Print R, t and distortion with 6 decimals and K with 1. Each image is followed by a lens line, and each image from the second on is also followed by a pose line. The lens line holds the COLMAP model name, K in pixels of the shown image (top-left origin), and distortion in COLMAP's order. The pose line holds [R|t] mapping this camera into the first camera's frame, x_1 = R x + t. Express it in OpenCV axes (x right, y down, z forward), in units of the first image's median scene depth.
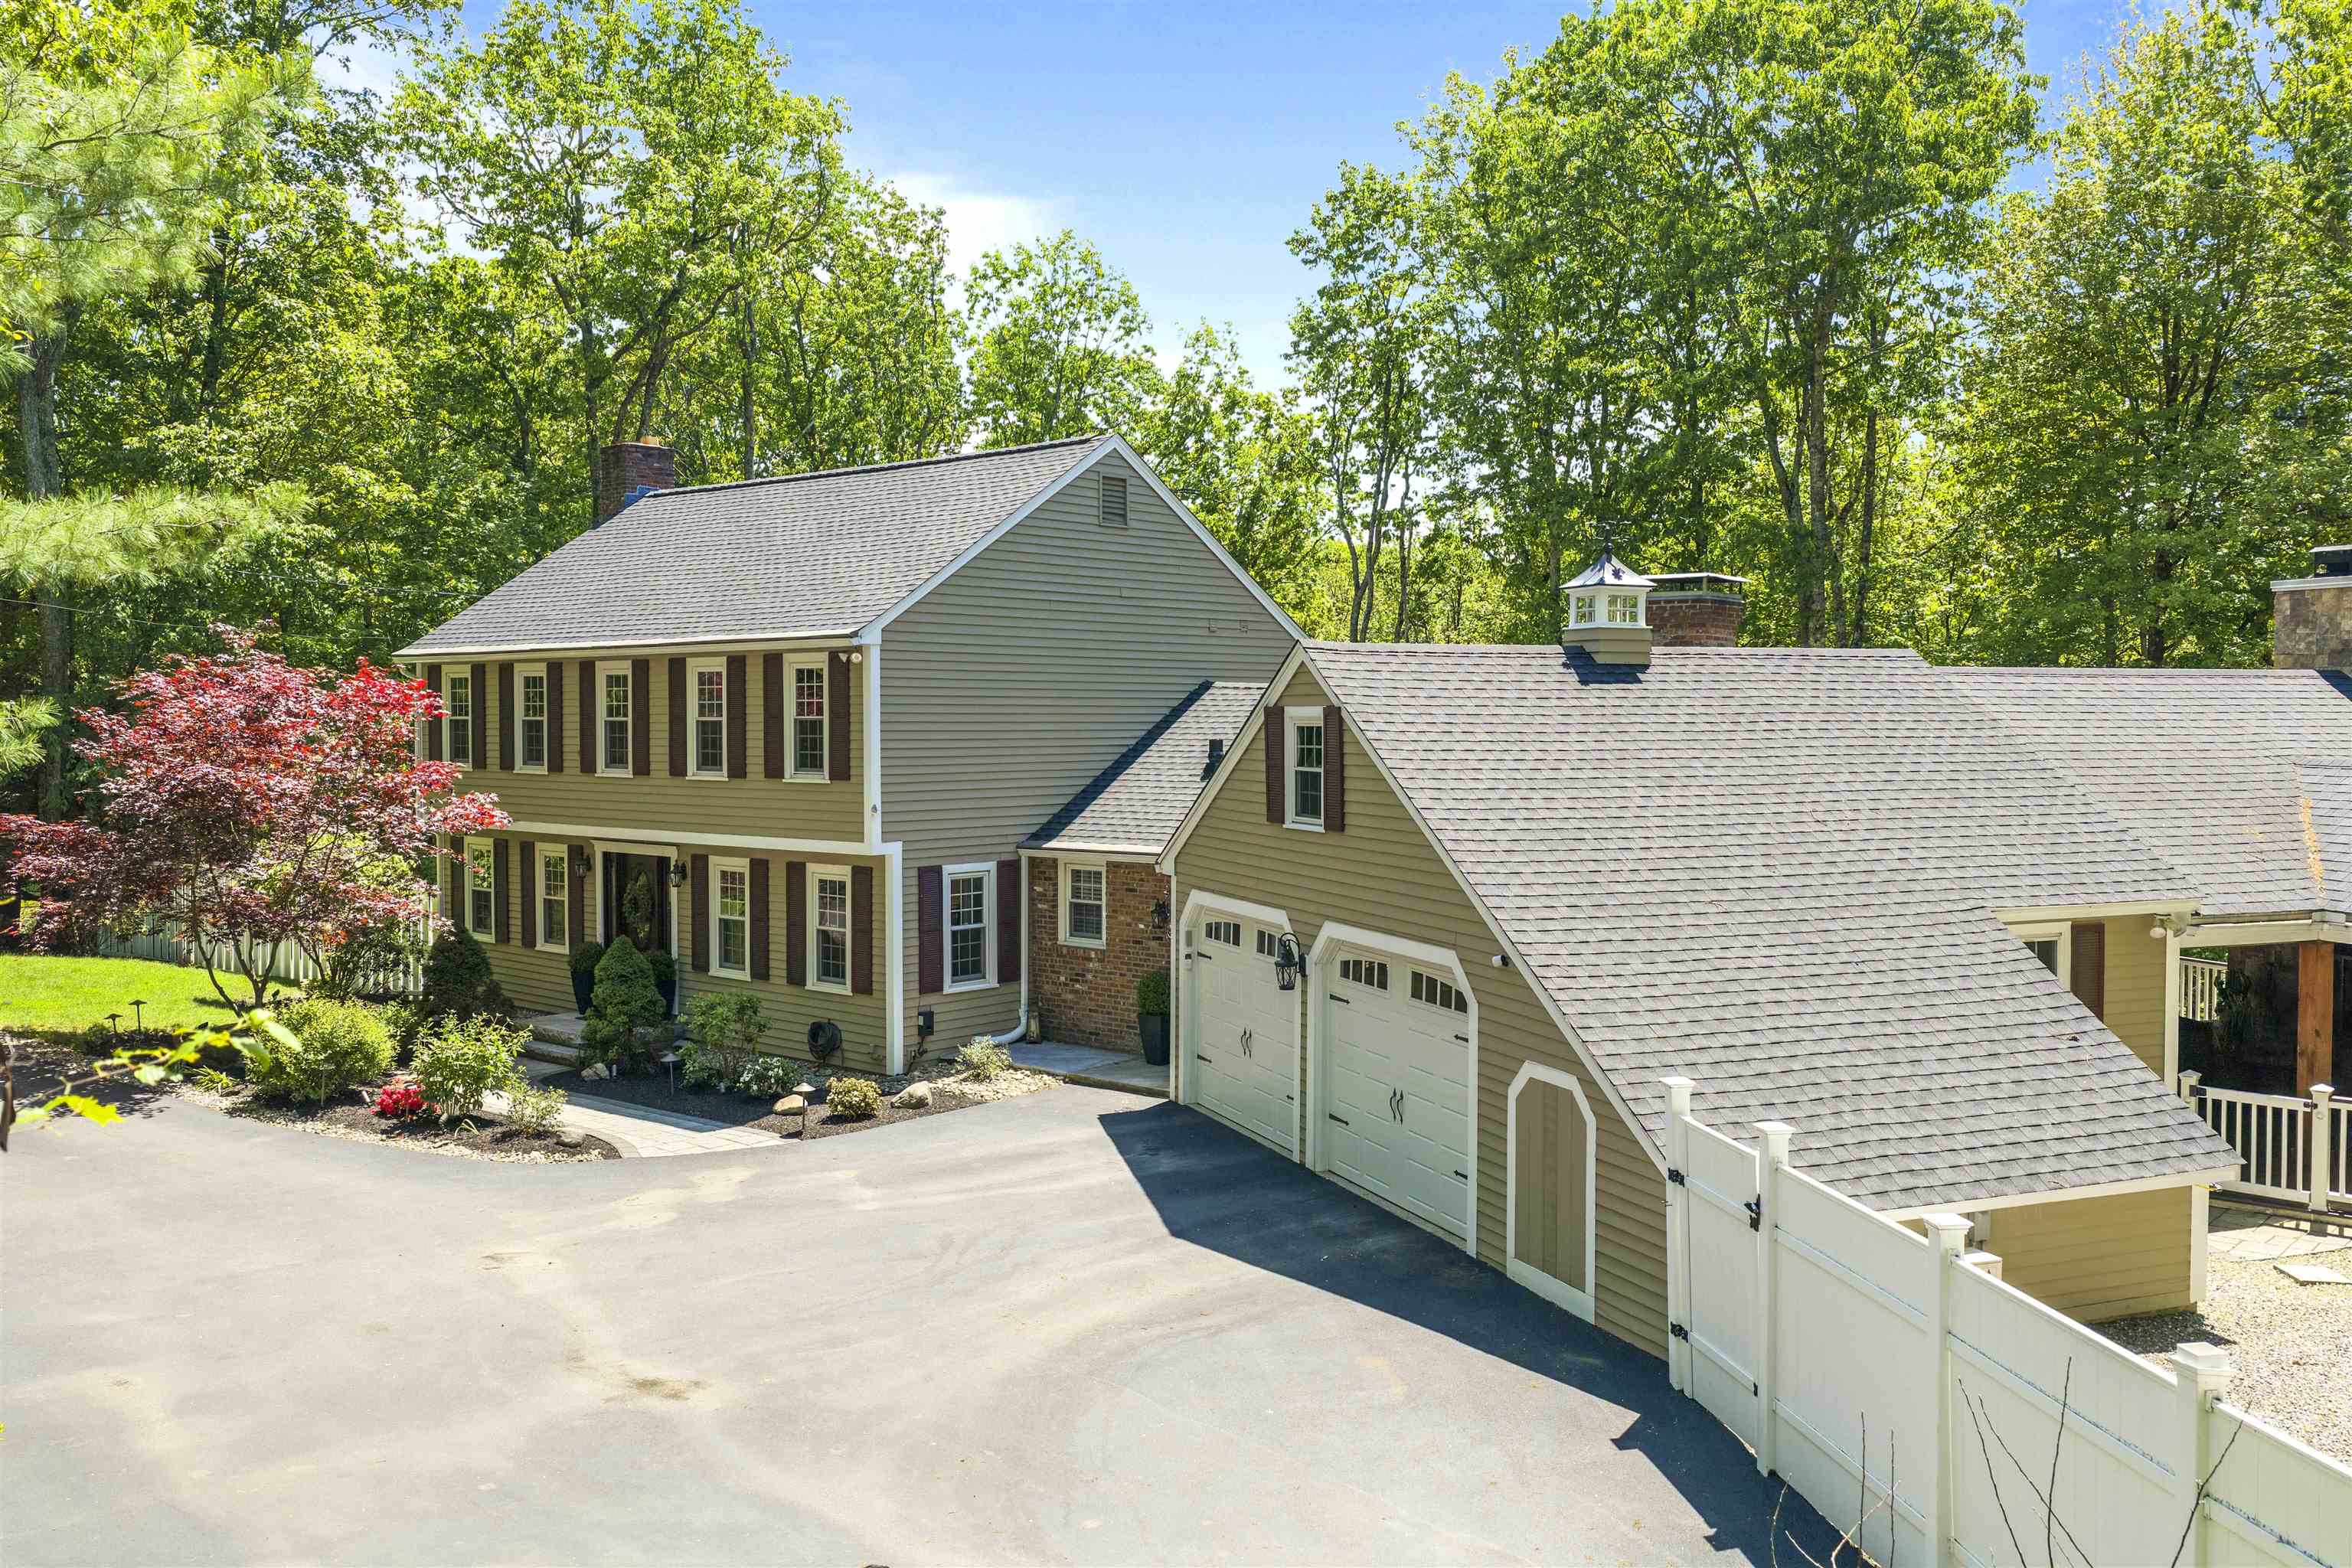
lens RADIAL K [[1968.4, 0, 1178.0], [0, 1968.4, 782.1], [0, 0, 1]] dist [0.007765, -0.036344]
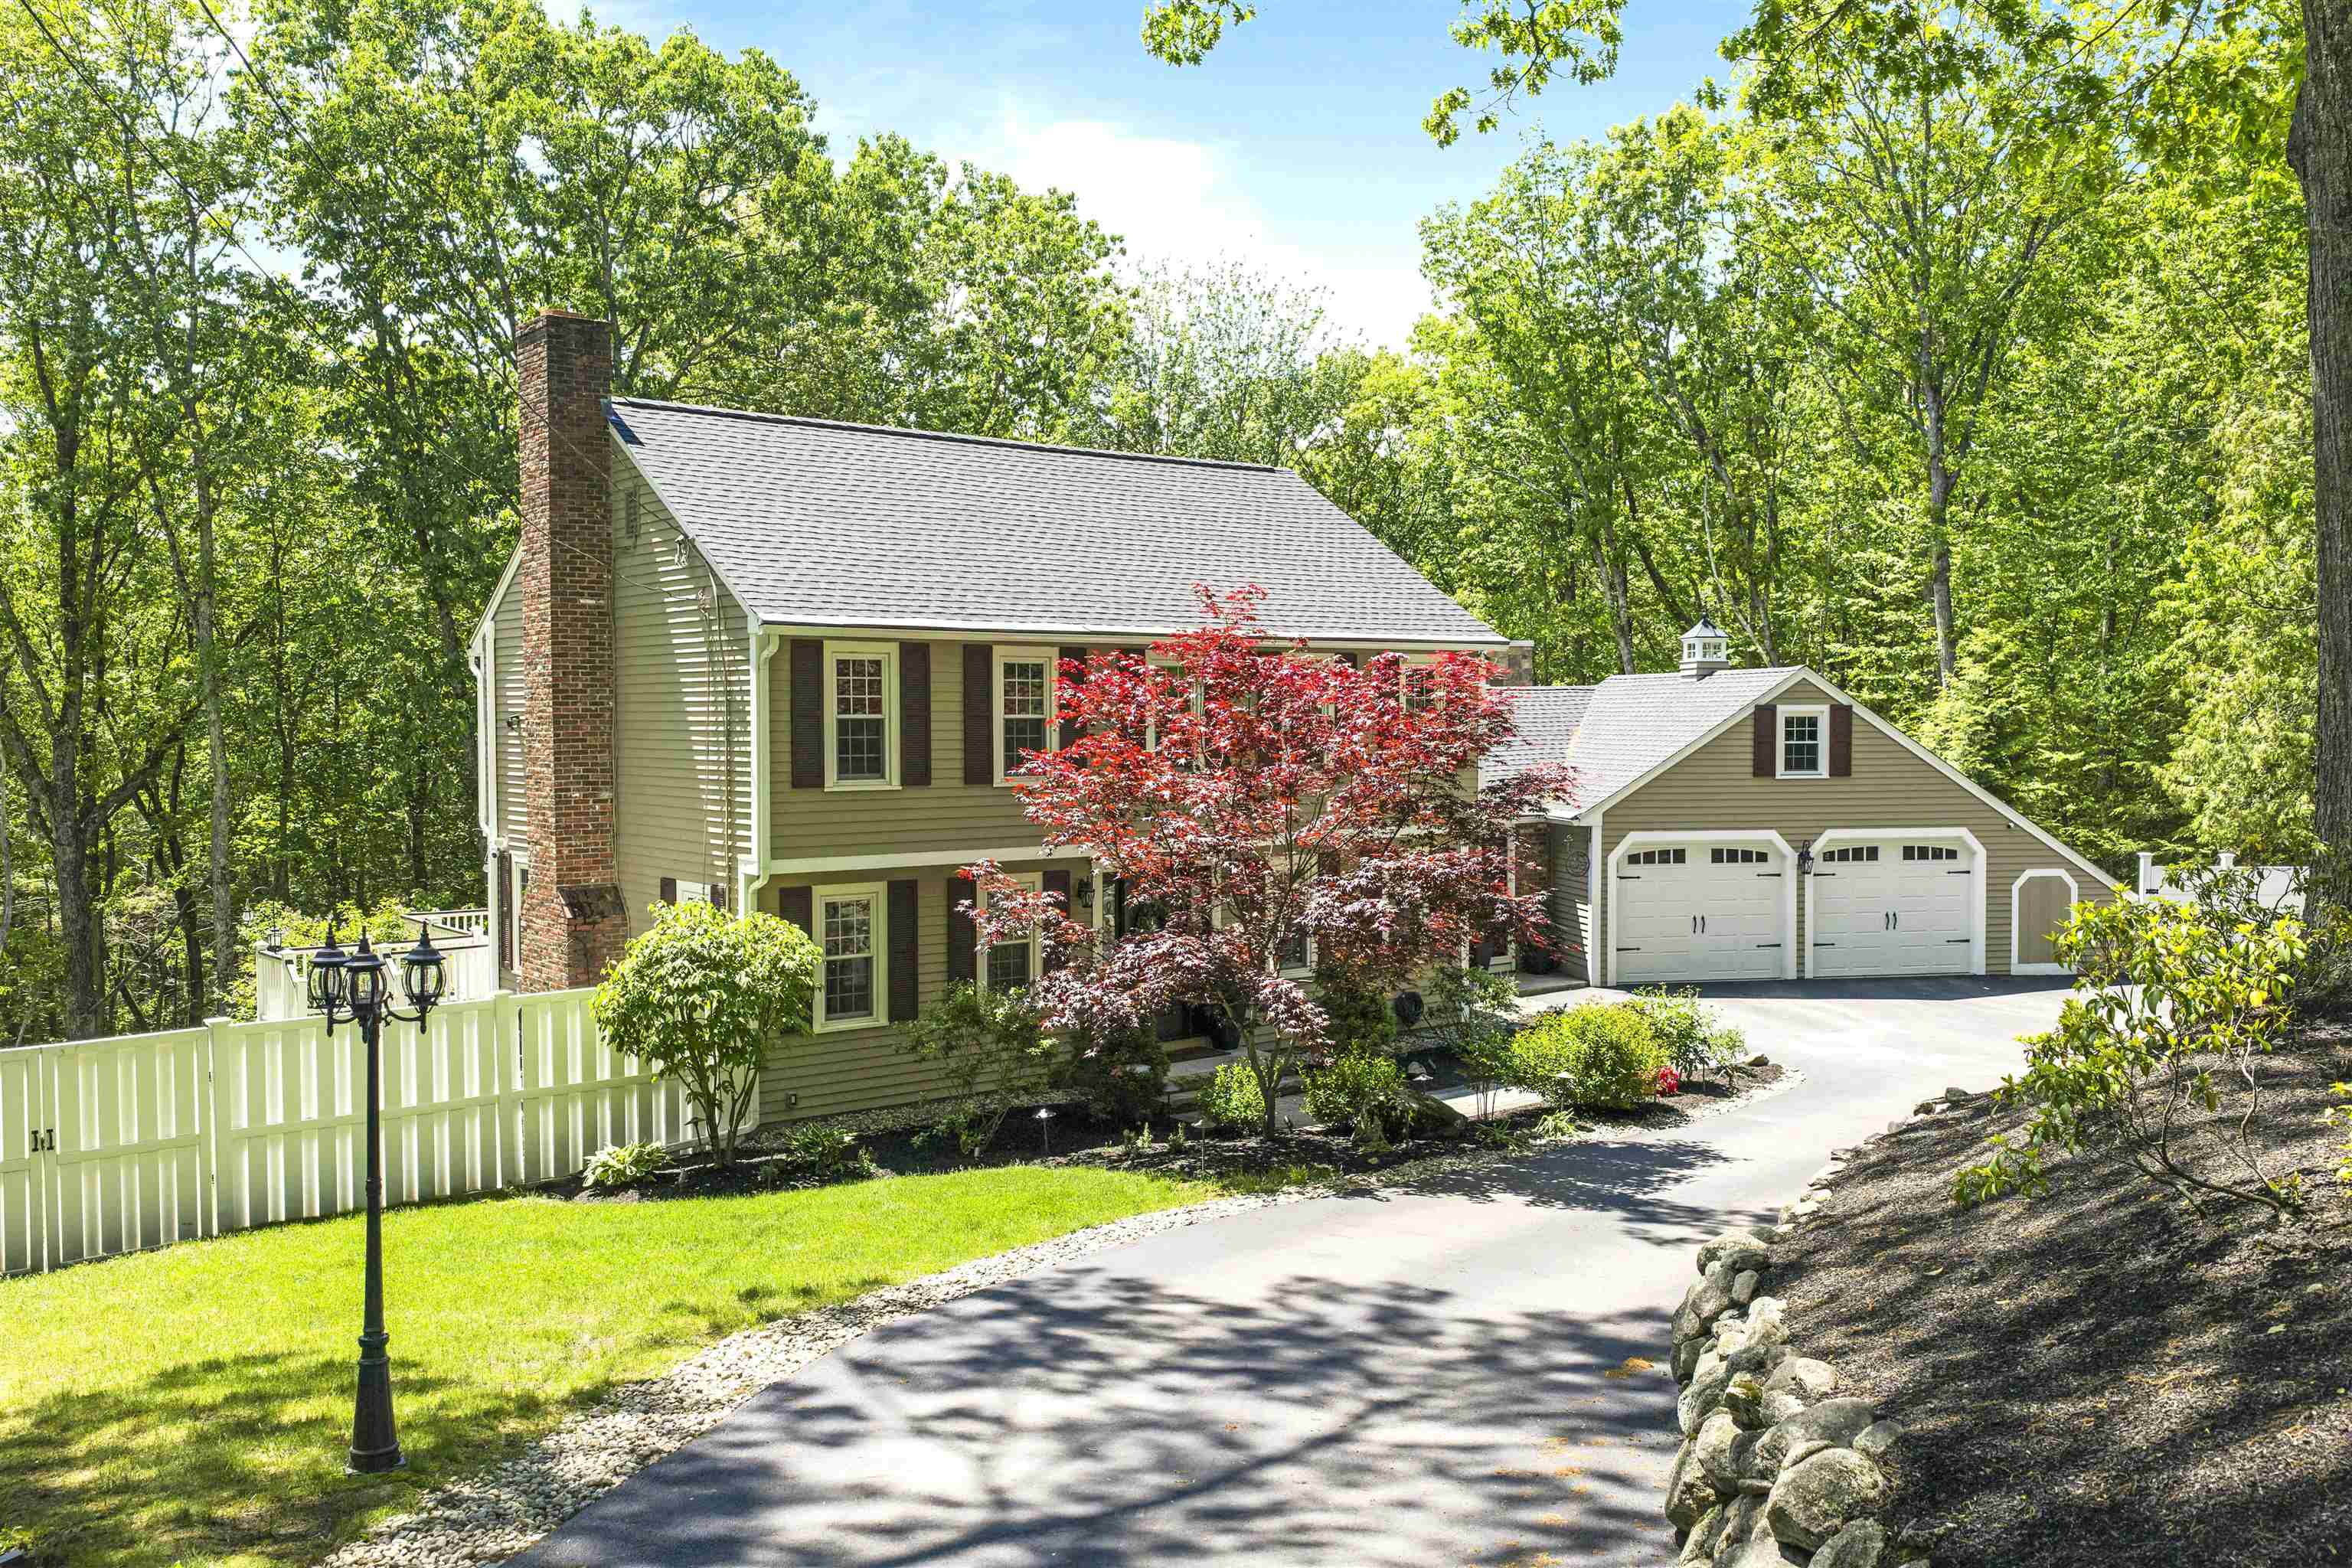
lens RADIAL K [[1968.4, 0, 1176.5], [0, 1968.4, 787.2], [0, 0, 1]] dist [0.007765, -0.036344]
pose [[0.195052, -0.030632, 0.980314, -1.065579], [0.038472, 0.998982, 0.023561, -0.018173], [-0.980038, 0.033119, 0.196032, 0.746318]]
